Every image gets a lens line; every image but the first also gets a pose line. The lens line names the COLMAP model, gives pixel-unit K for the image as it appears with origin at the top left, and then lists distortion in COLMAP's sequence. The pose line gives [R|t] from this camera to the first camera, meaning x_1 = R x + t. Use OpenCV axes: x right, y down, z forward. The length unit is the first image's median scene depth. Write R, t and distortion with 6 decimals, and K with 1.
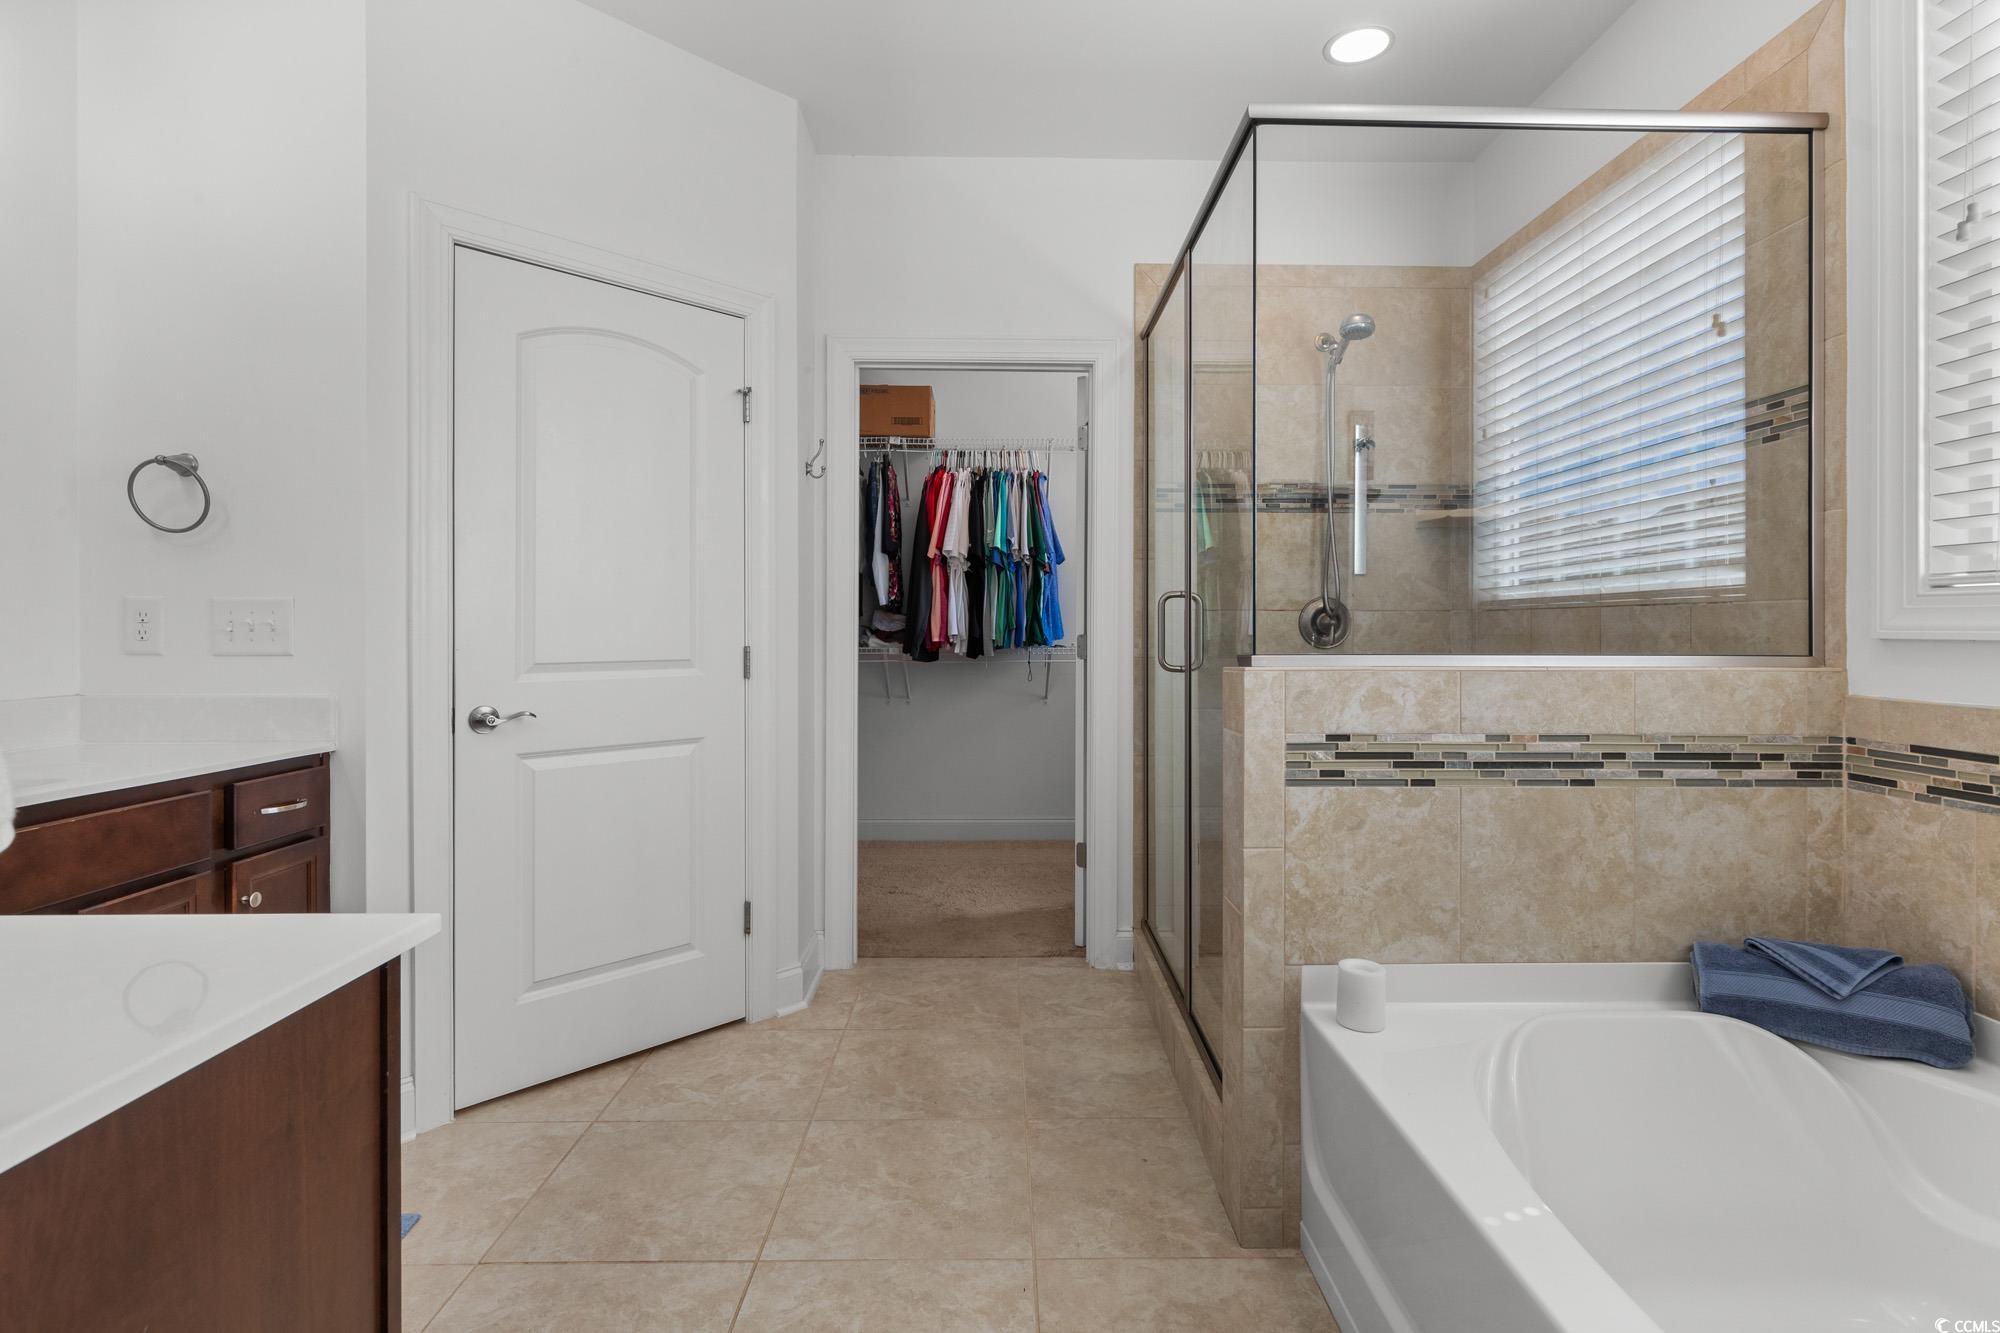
lens RADIAL K [[968.7, 0, 1006.8], [0, 968.7, 648.0], [0, 0, 1]] dist [-0.002032, -0.000033]
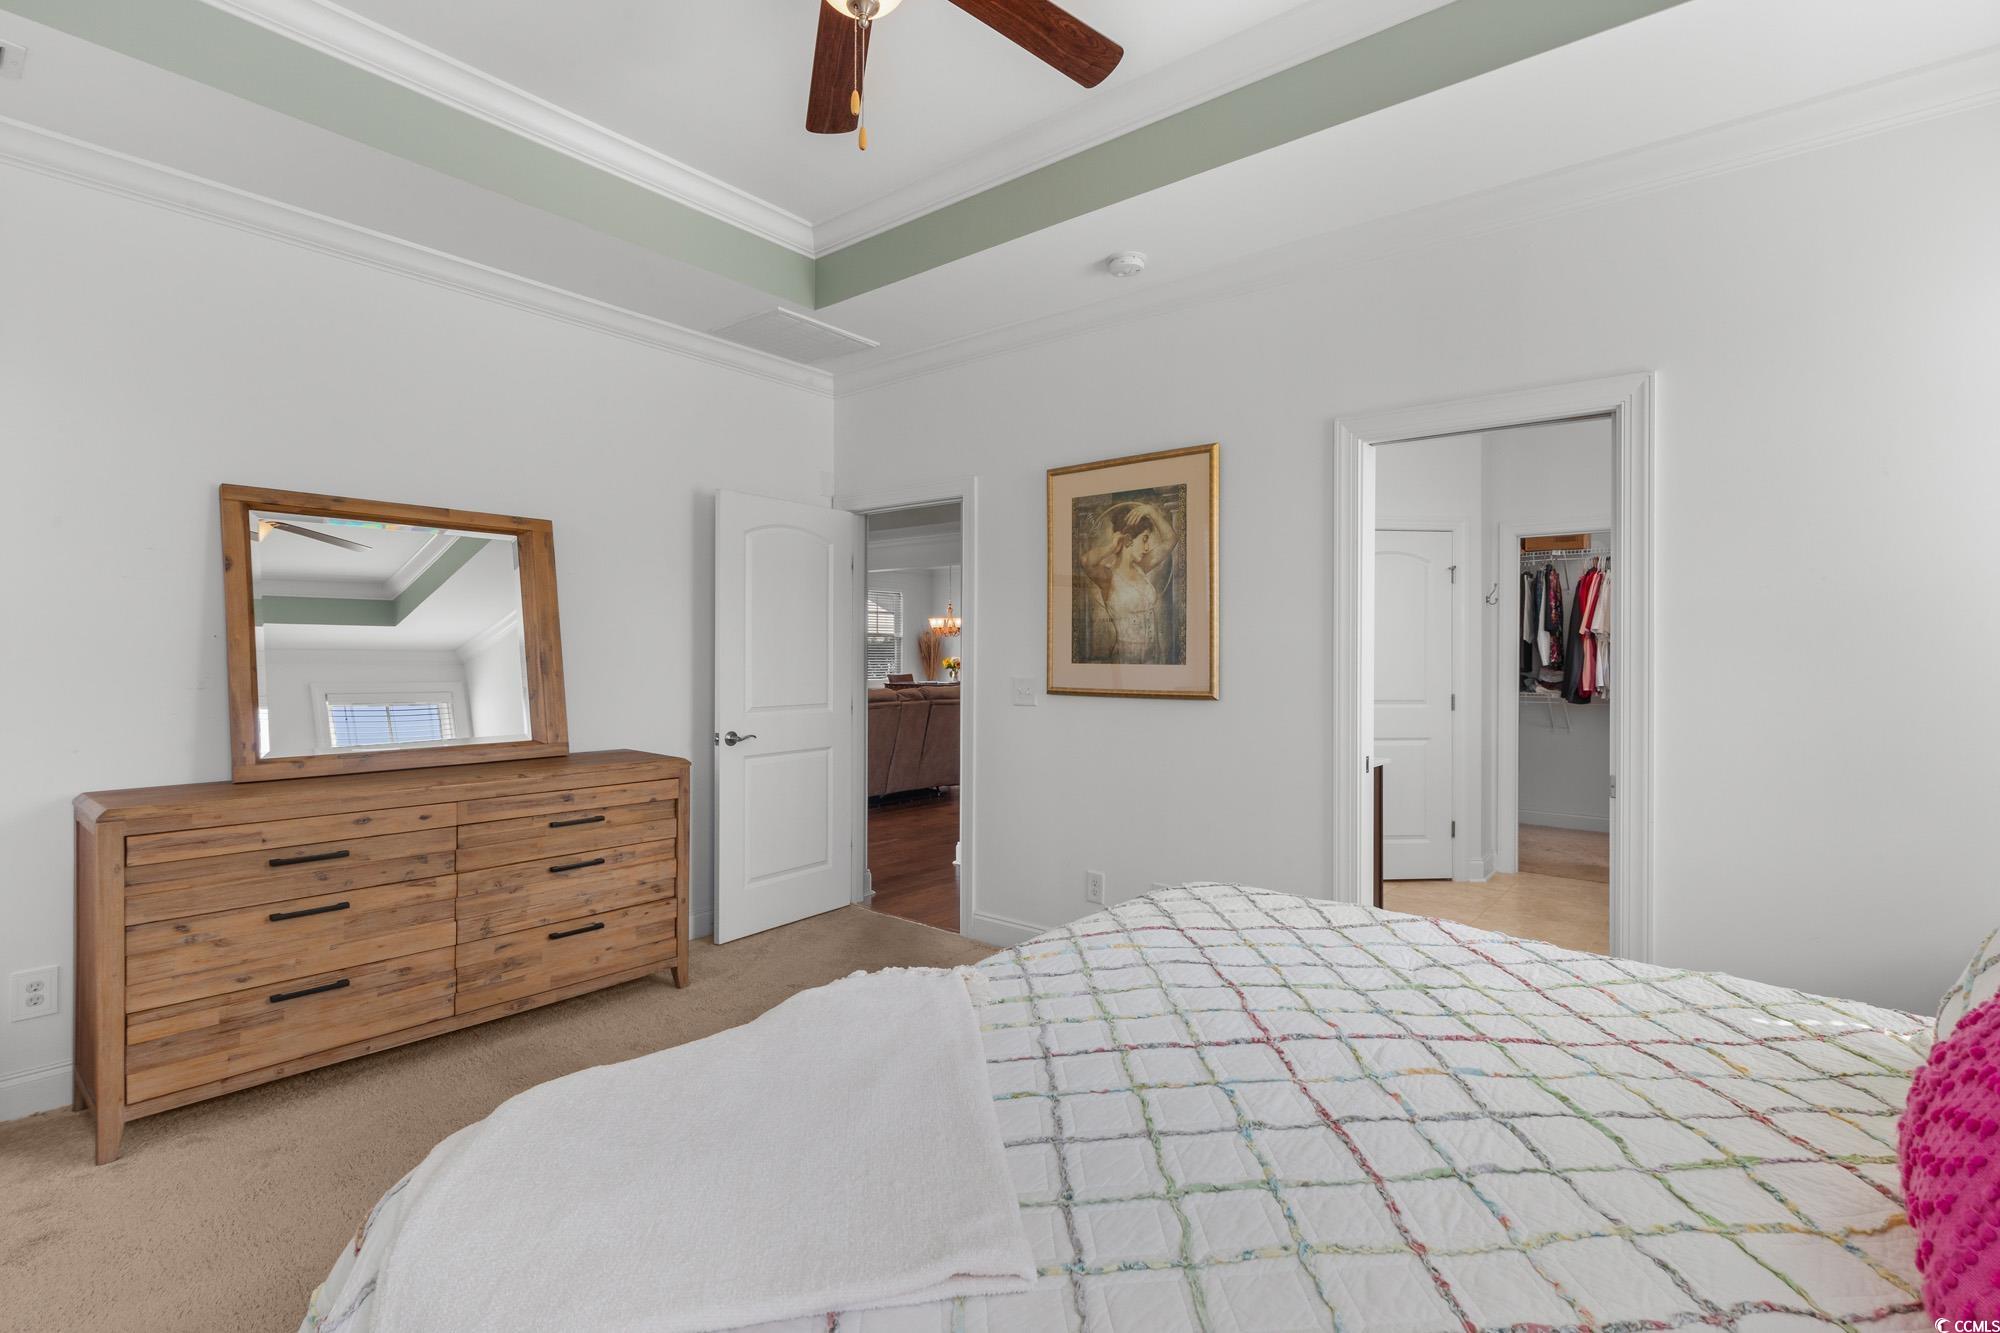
lens RADIAL K [[907.4, 0, 1014.1], [0, 907.4, 658.2], [0, 0, 1]] dist [-0.002365, -0.000086]
pose [[0.767261, -0.002629, -0.641330, 0.142771], [-0.013115, 0.999718, -0.019789, -0.016817], [0.641201, 0.023595, 0.767010, -0.613666]]
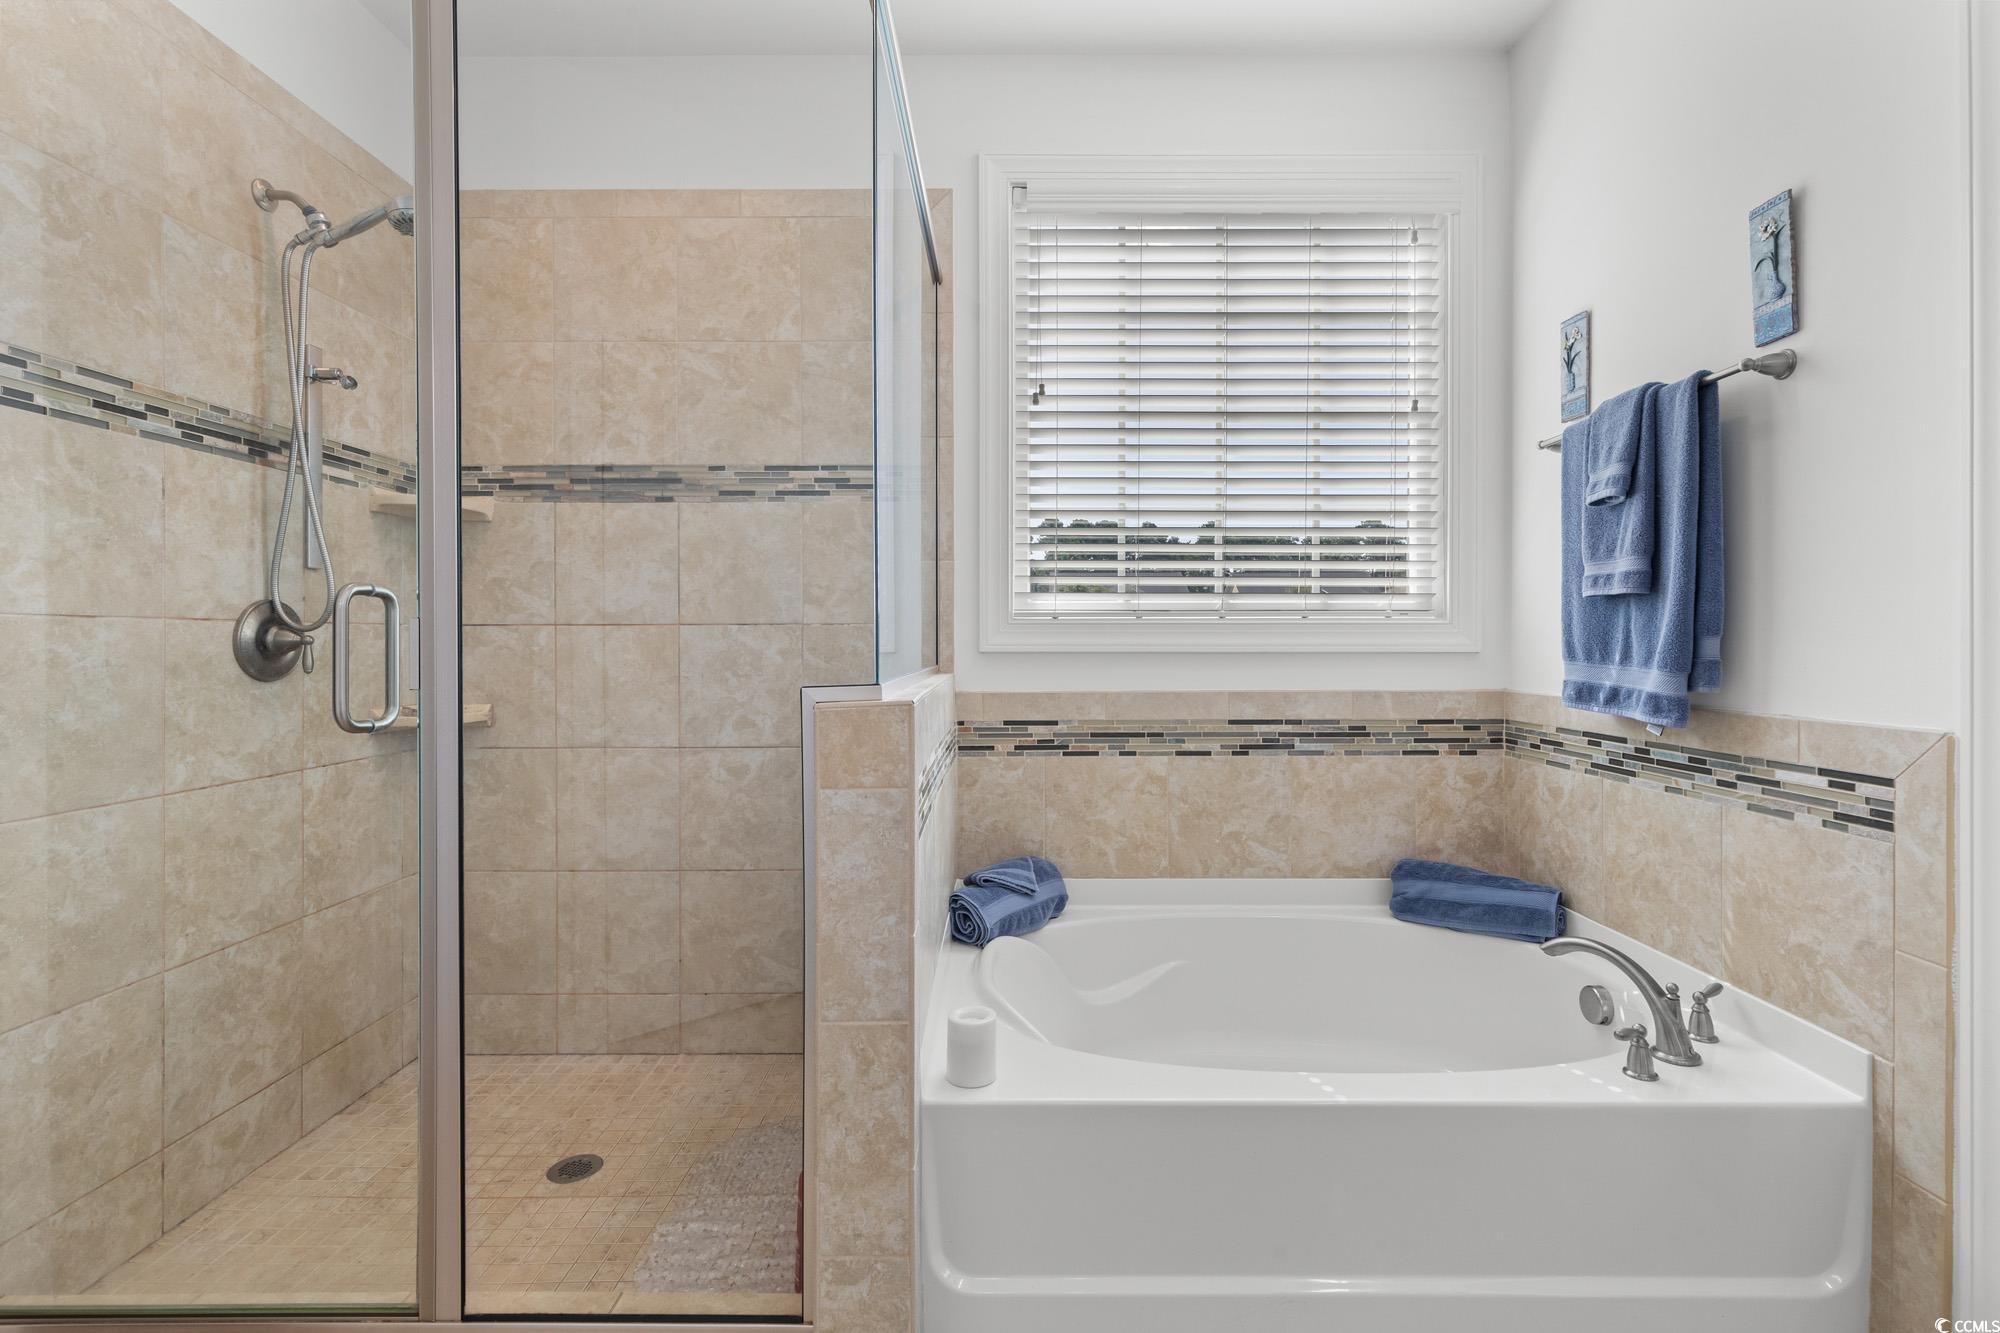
lens RADIAL K [[907.4, 0, 999.0], [0, 907.4, 651.9], [0, 0, 1]] dist [-0.002365, -0.000086]
pose [[0.001298, -0.013366, 0.999910, -0.263966], [0.024893, 0.999601, 0.013329, -0.014909], [-0.999689, 0.024873, 0.001630, 0.527231]]
